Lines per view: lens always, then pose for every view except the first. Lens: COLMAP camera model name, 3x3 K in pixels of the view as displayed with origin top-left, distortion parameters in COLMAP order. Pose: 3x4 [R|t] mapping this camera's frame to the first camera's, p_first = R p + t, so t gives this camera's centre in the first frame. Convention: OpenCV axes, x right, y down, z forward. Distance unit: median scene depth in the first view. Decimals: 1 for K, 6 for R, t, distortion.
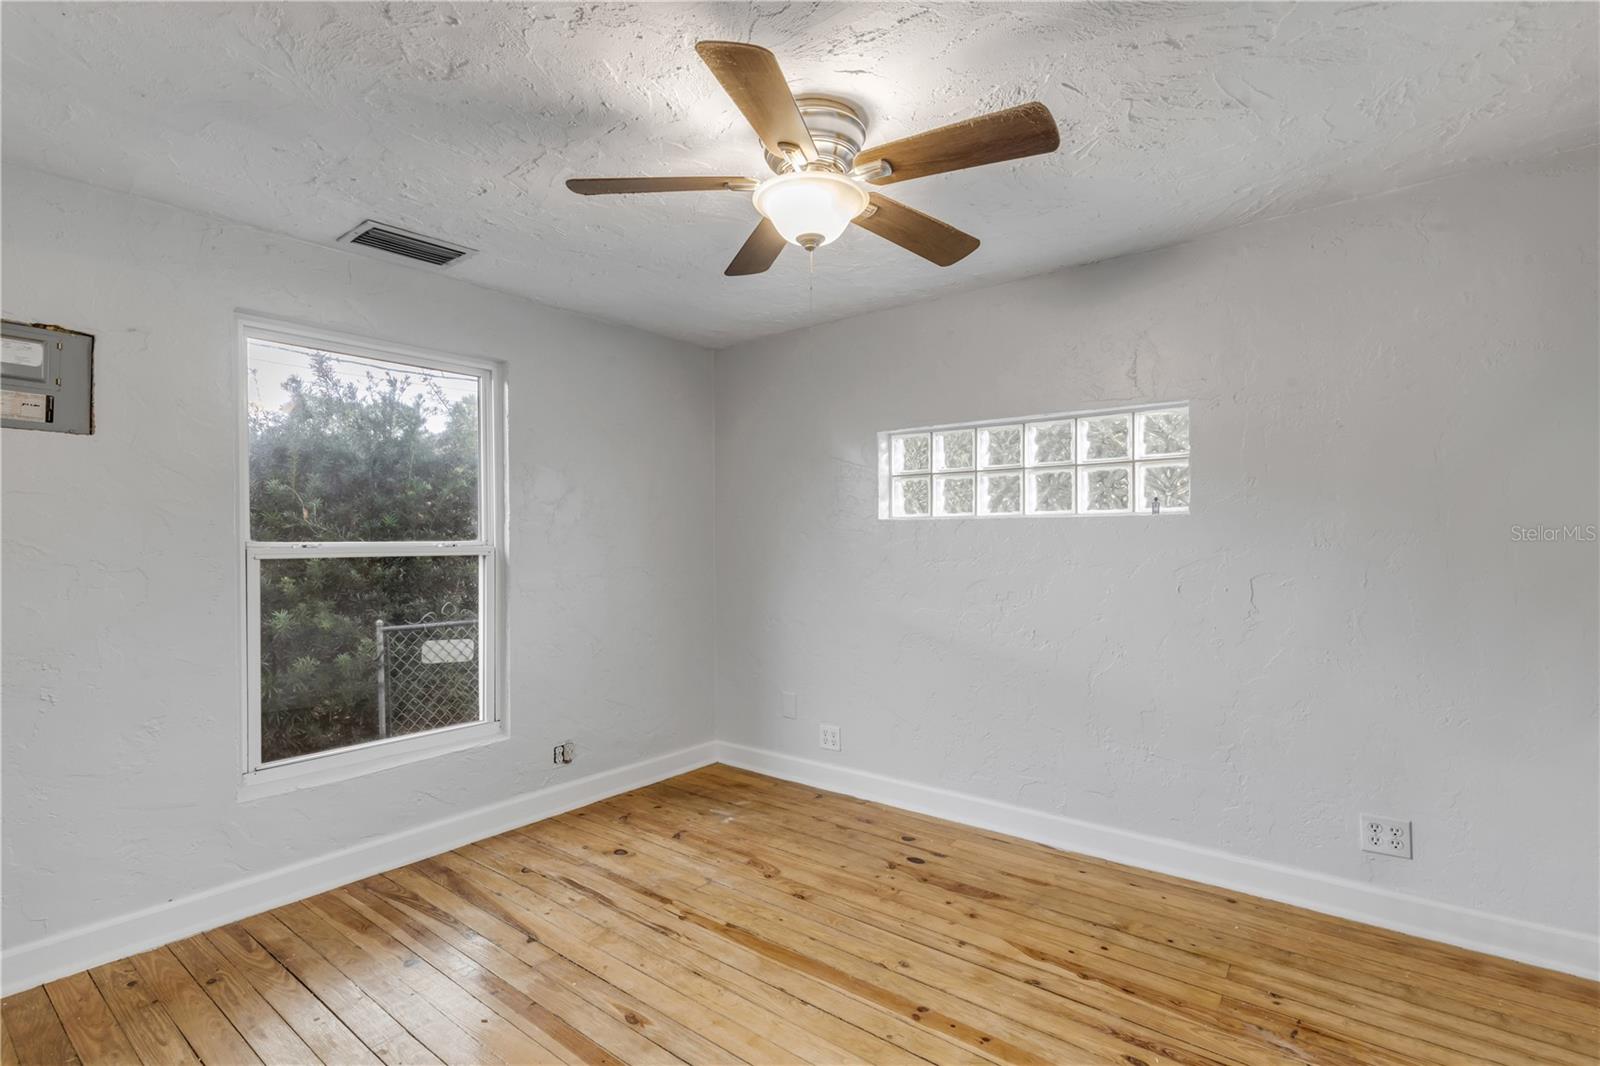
lens RADIAL K [[746.2, 0, 792.2], [0, 746.2, 536.4], [0, 0, 1]] dist [0.000331, 0.002498]
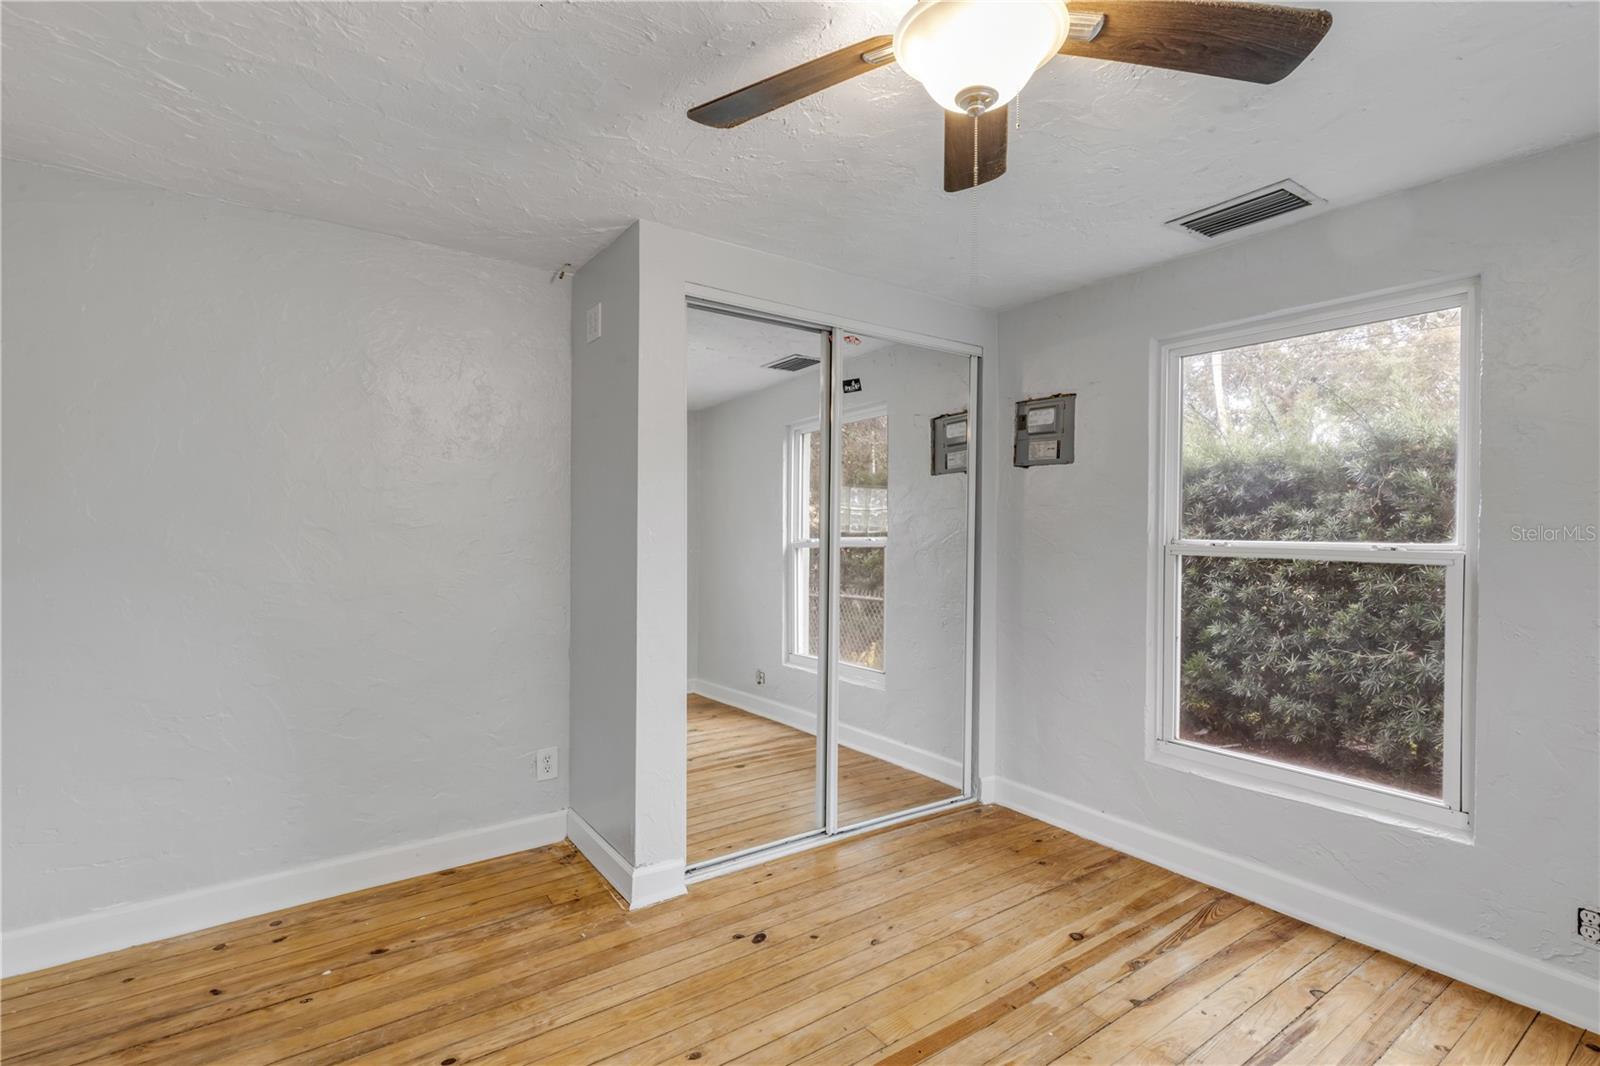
lens RADIAL K [[746.2, 0, 789.4], [0, 746.2, 531.7], [0, 0, 1]] dist [0.000331, 0.002498]
pose [[-0.268510, 0.002111, -0.963275, 0.524491], [-0.008541, 0.999953, 0.004572, -0.004098], [0.963239, 0.009455, -0.268479, 0.746779]]
